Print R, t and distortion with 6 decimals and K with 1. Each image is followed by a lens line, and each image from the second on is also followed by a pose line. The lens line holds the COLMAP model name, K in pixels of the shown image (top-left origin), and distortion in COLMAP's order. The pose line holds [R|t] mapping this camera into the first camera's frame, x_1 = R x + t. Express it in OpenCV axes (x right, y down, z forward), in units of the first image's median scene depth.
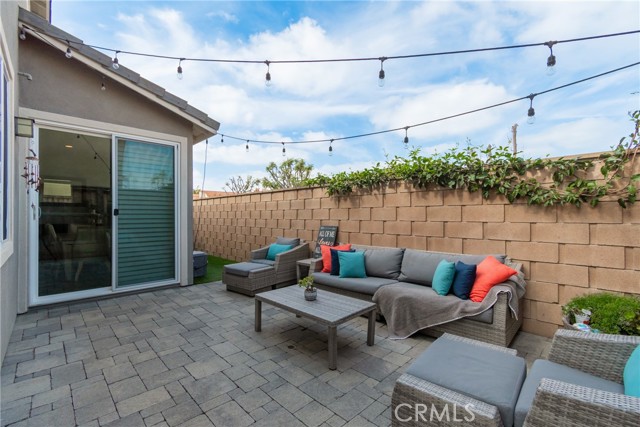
lens RADIAL K [[276.6, 0, 313.7], [0, 276.6, 214.7], [0, 0, 1]] dist [-0.000054, -0.000290]
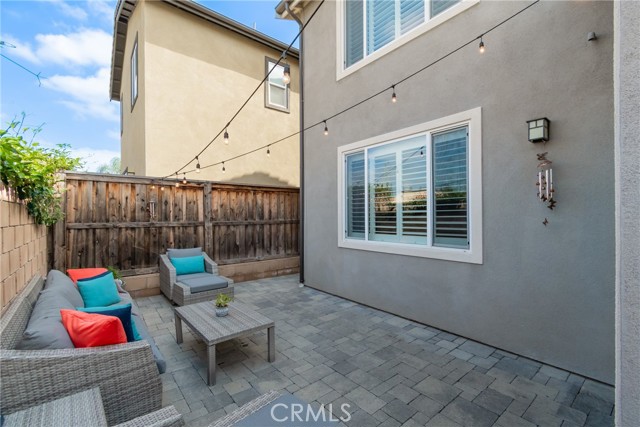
lens RADIAL K [[285.1, 0, 322.3], [0, 285.1, 214.0], [0, 0, 1]] dist [0.003818, -0.000894]
pose [[-0.997706, 0.005113, 0.067509, -0.402838], [0.004693, 0.999969, -0.006387, -0.056188], [-0.067539, -0.006055, -0.997698, 1.786056]]
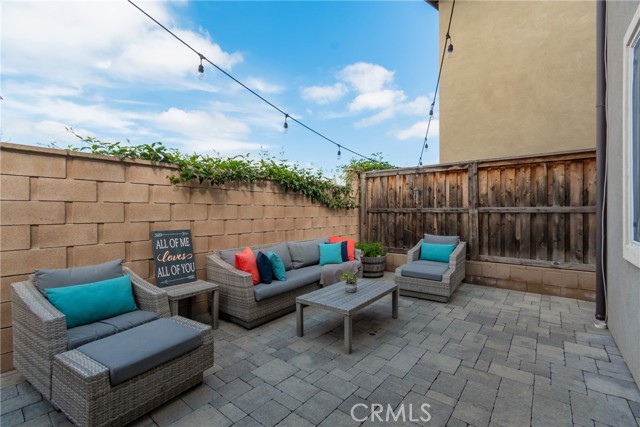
lens RADIAL K [[285.1, 0, 322.3], [0, 285.1, 214.0], [0, 0, 1]] dist [0.003818, -0.000894]
pose [[-0.131715, -0.007700, 0.991258, -0.959061], [-0.001954, 0.999970, 0.007508, -0.004288], [-0.991286, -0.000948, -0.131726, 1.098553]]
